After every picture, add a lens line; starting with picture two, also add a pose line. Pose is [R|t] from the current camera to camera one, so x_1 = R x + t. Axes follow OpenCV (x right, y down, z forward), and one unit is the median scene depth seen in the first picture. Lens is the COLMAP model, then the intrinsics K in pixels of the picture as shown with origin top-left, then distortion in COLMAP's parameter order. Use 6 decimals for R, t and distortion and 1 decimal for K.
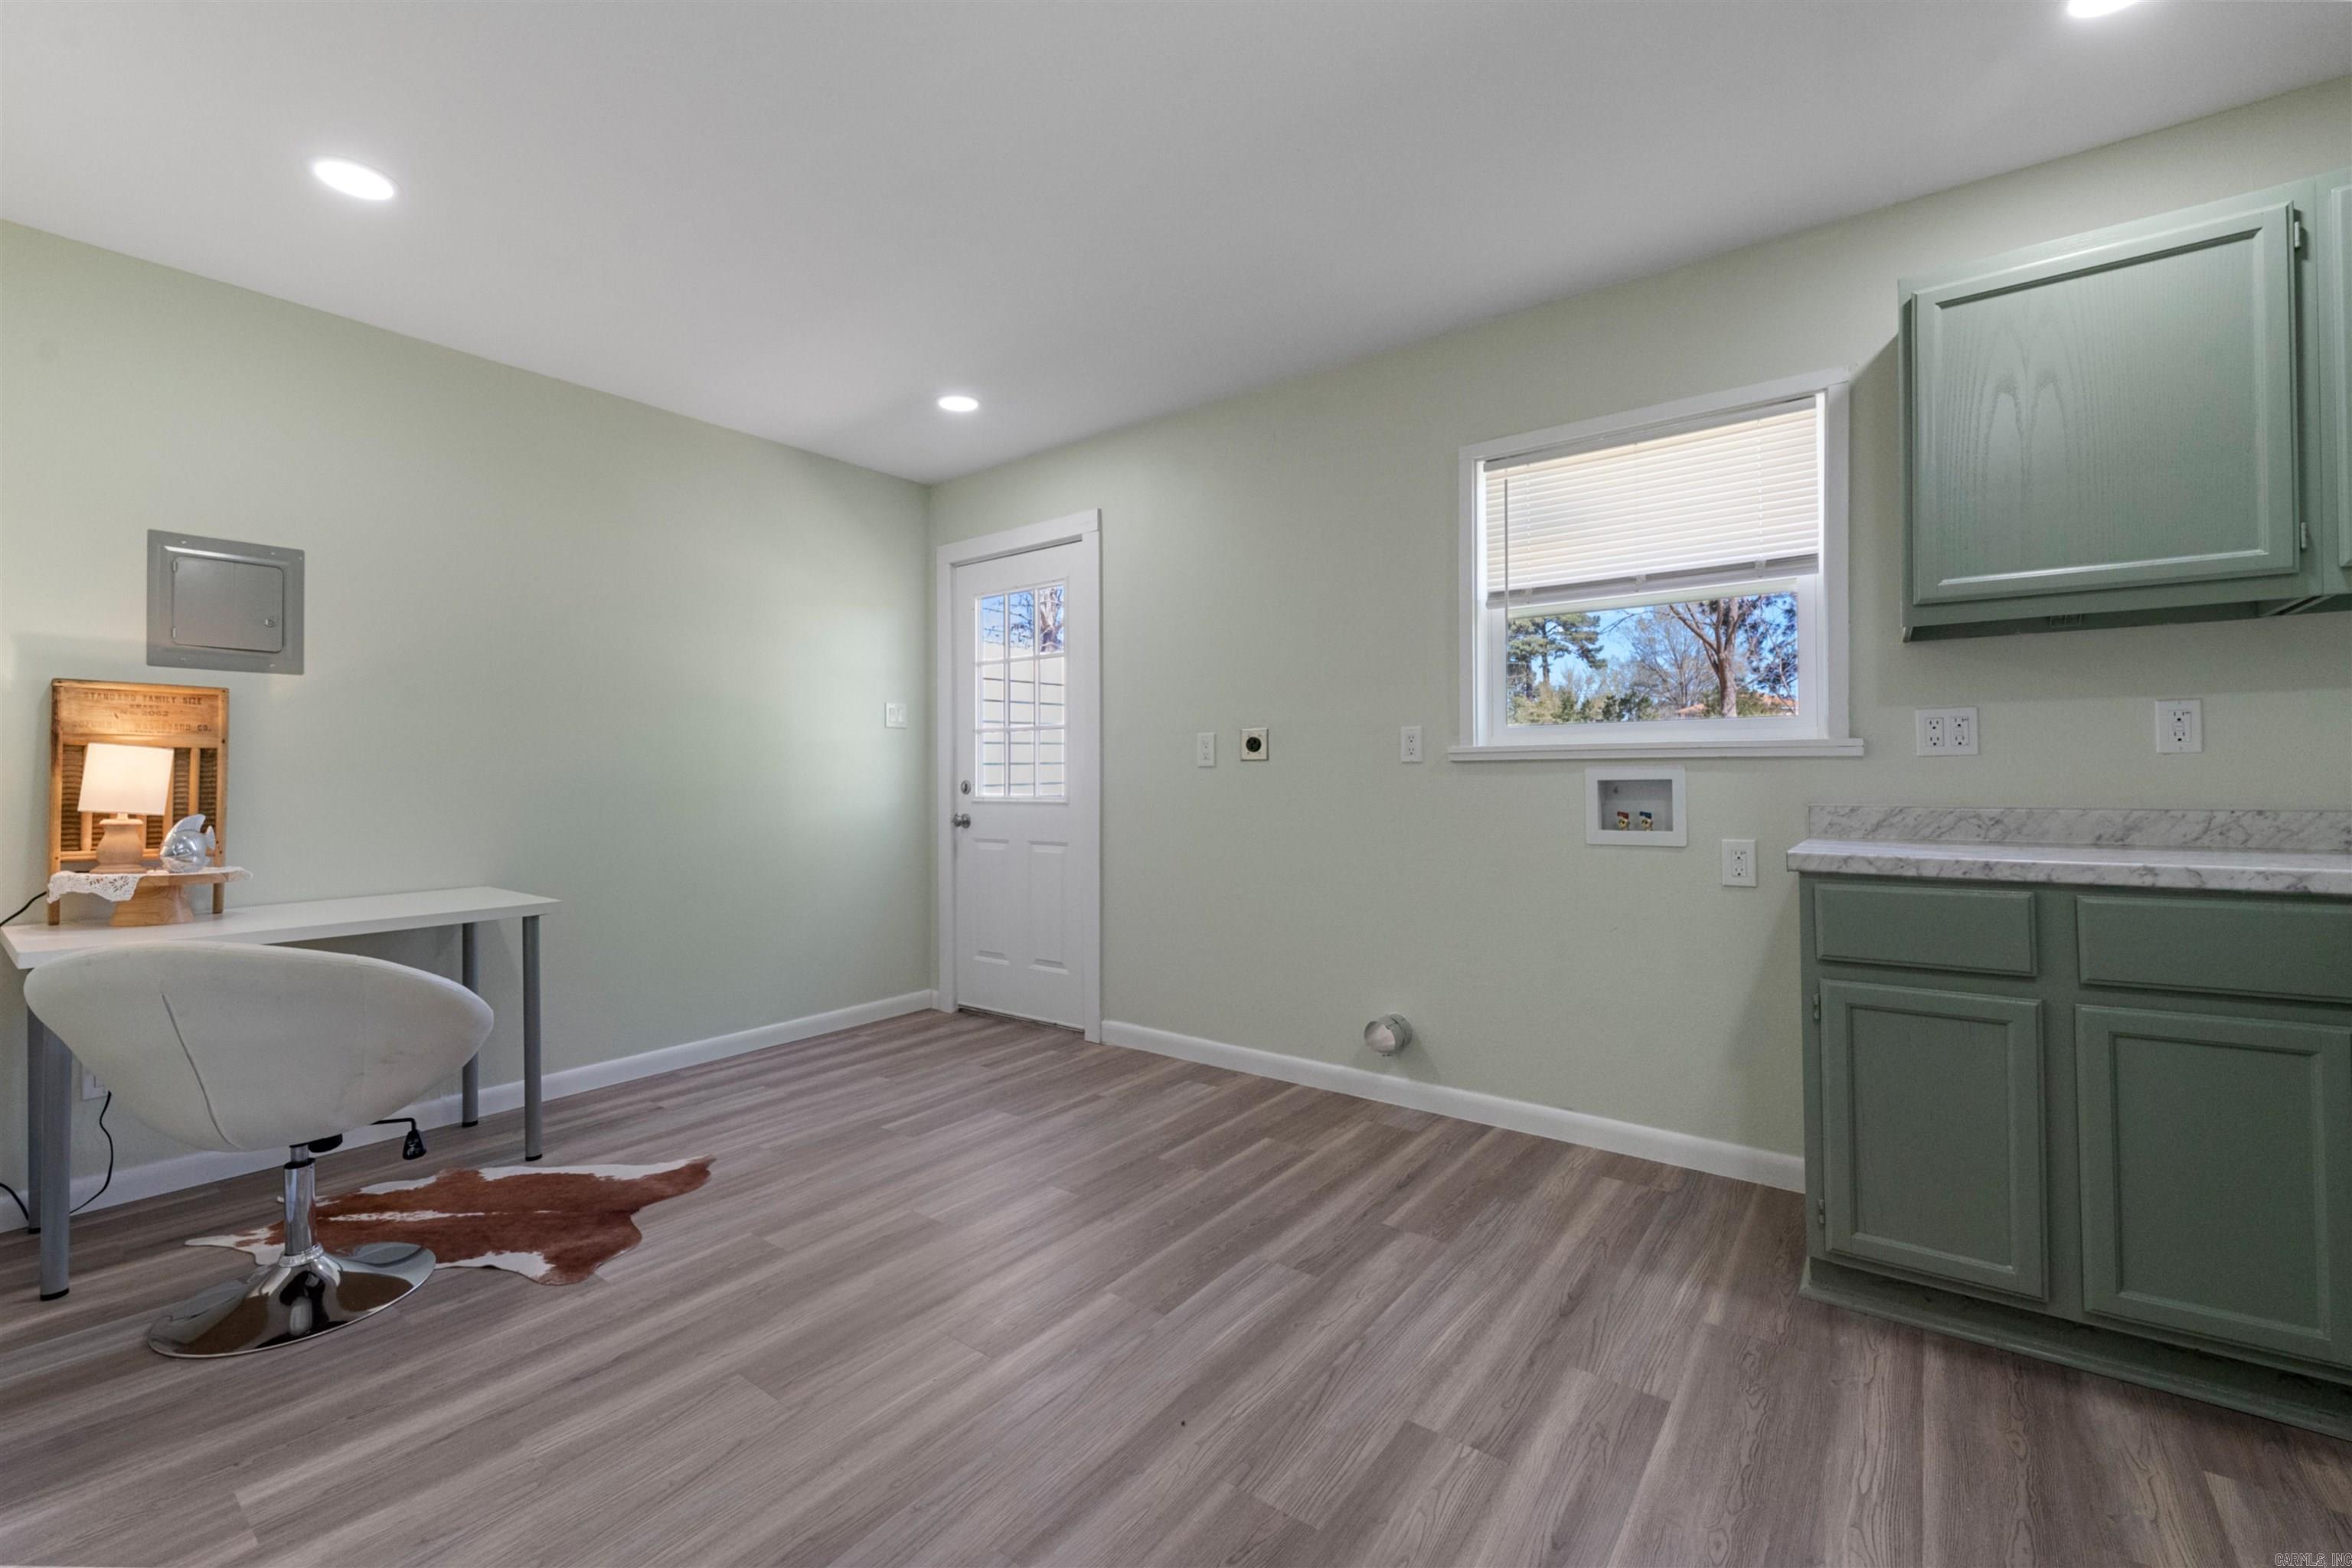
lens RADIAL K [[963.3, 0, 1176.0], [0, 963.3, 784.0], [0, 0, 1]] dist [0.001432, -0.000346]
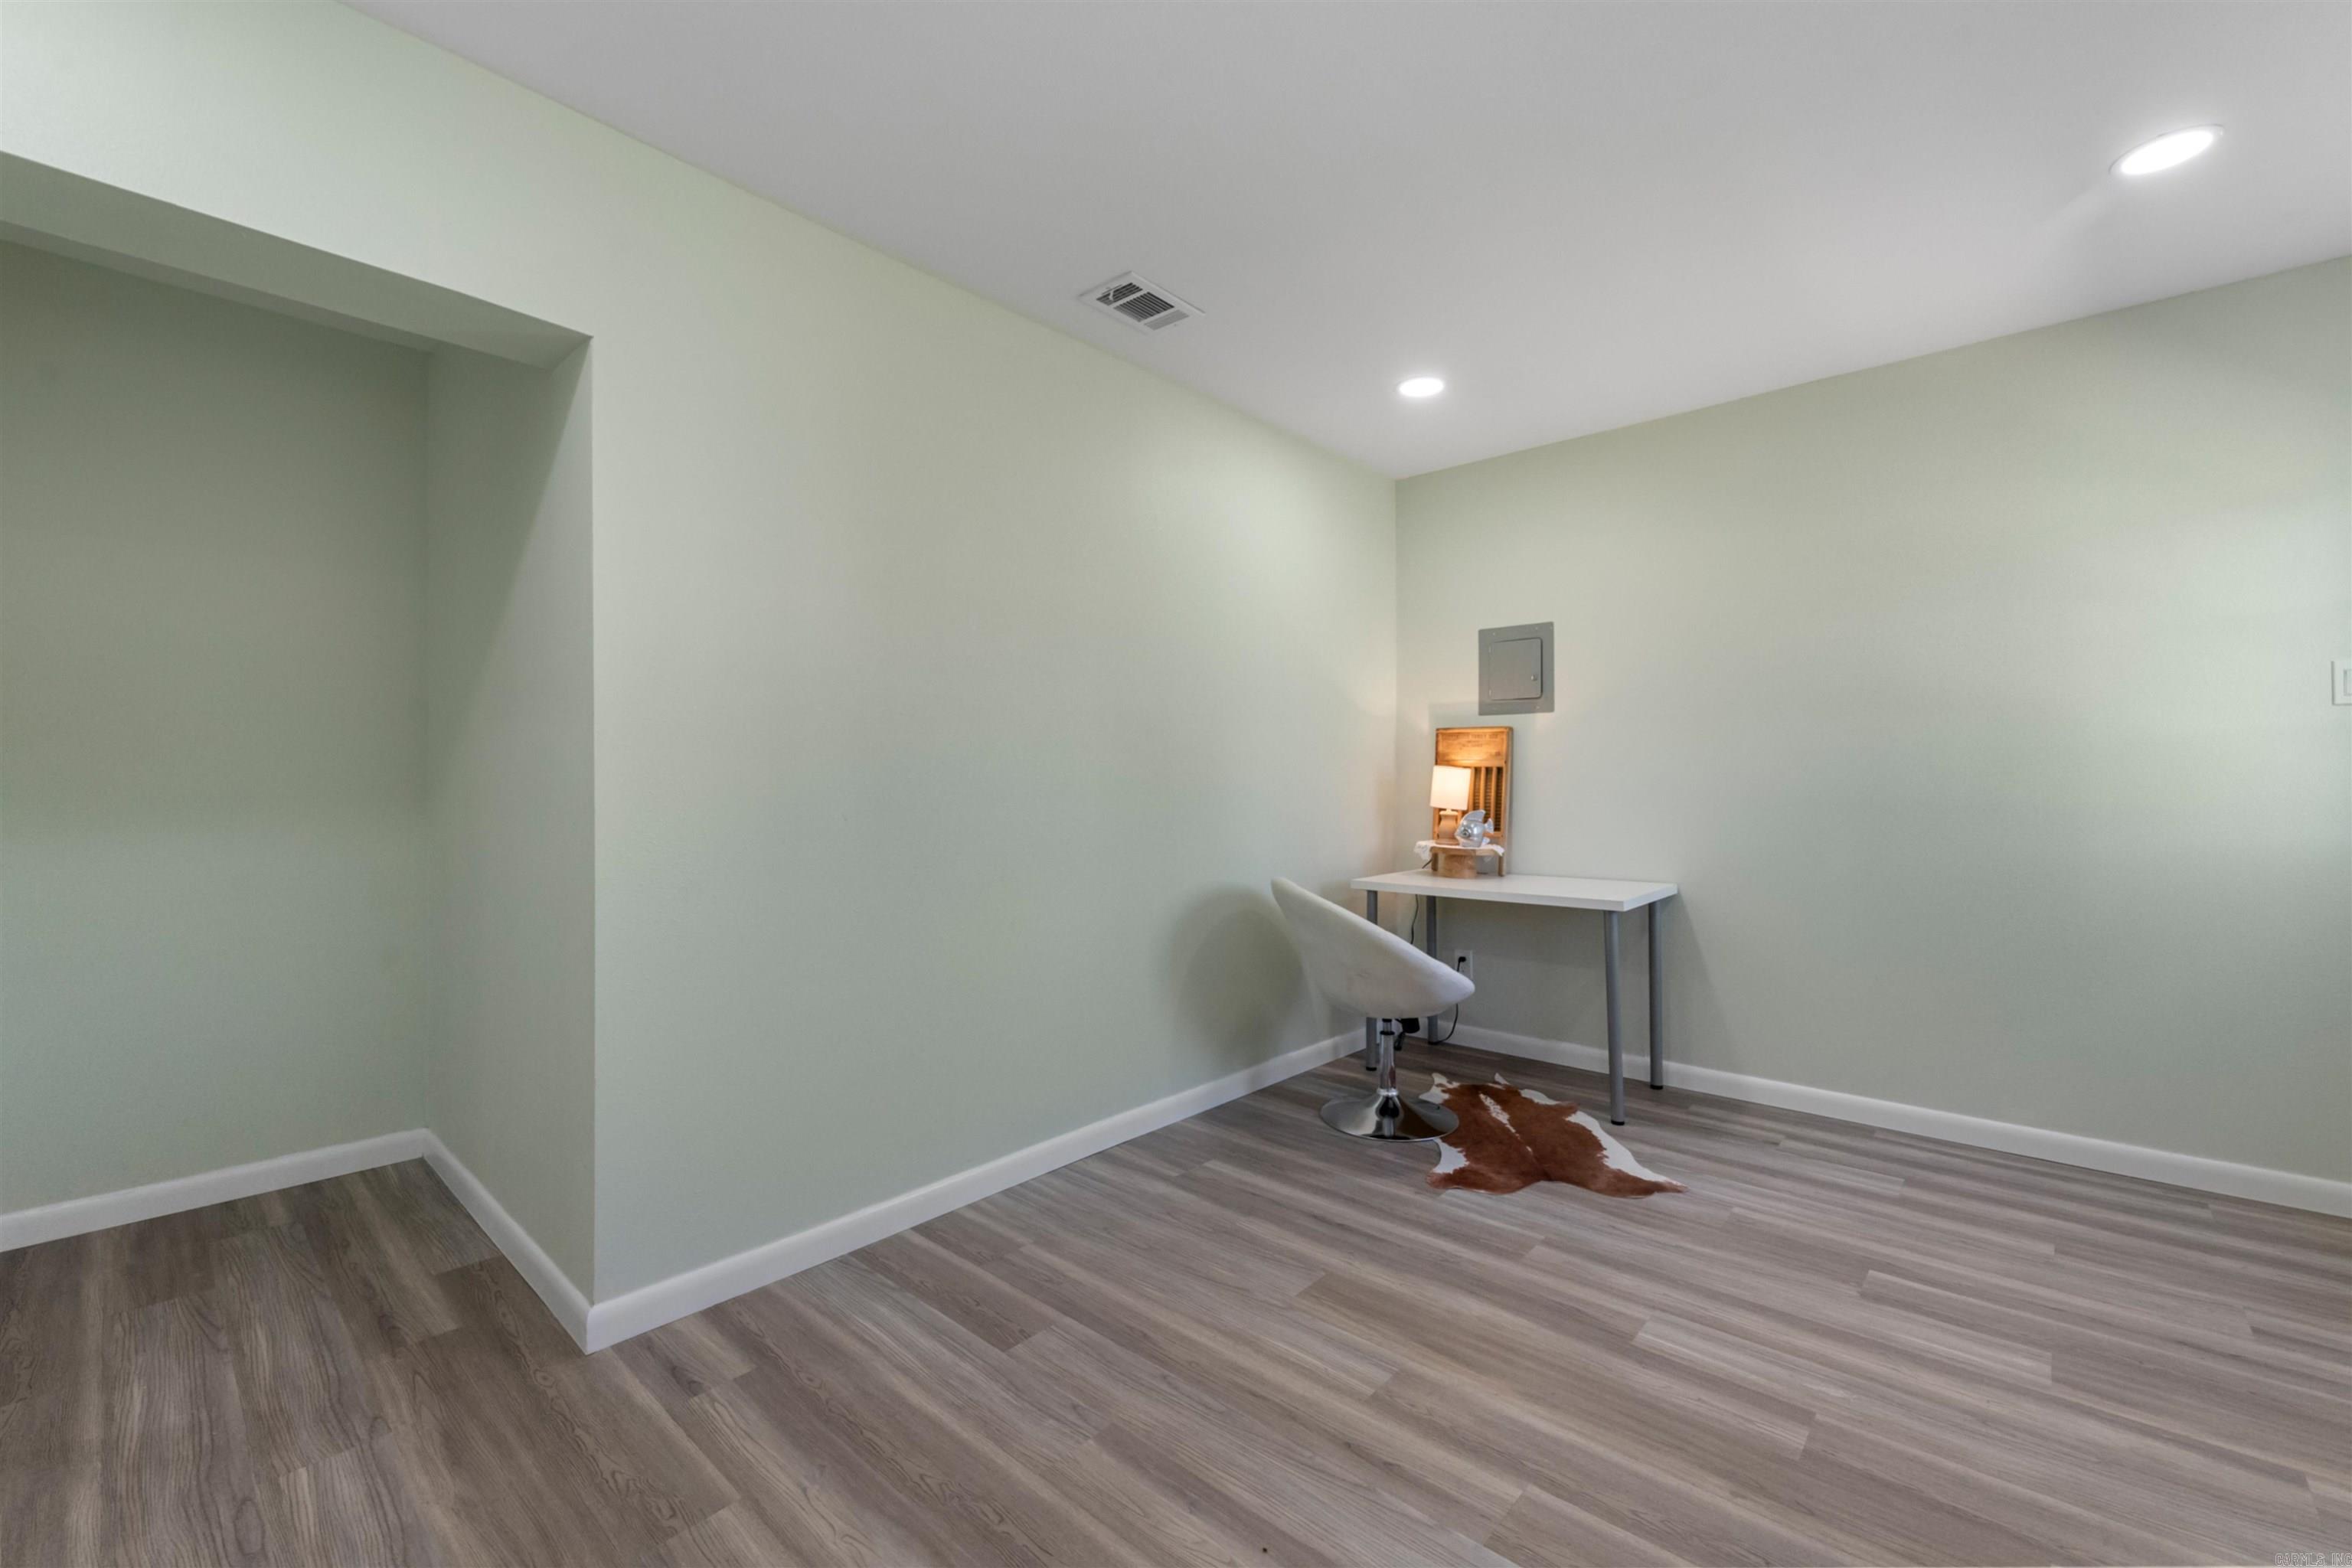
lens RADIAL K [[963.3, 0, 1176.0], [0, 963.3, 784.0], [0, 0, 1]] dist [0.001432, -0.000346]
pose [[-0.073448, 0.016272, -0.997166, 0.533707], [-0.006239, 0.999840, 0.016775, -0.031877], [0.997280, 0.007454, -0.073335, 0.589120]]
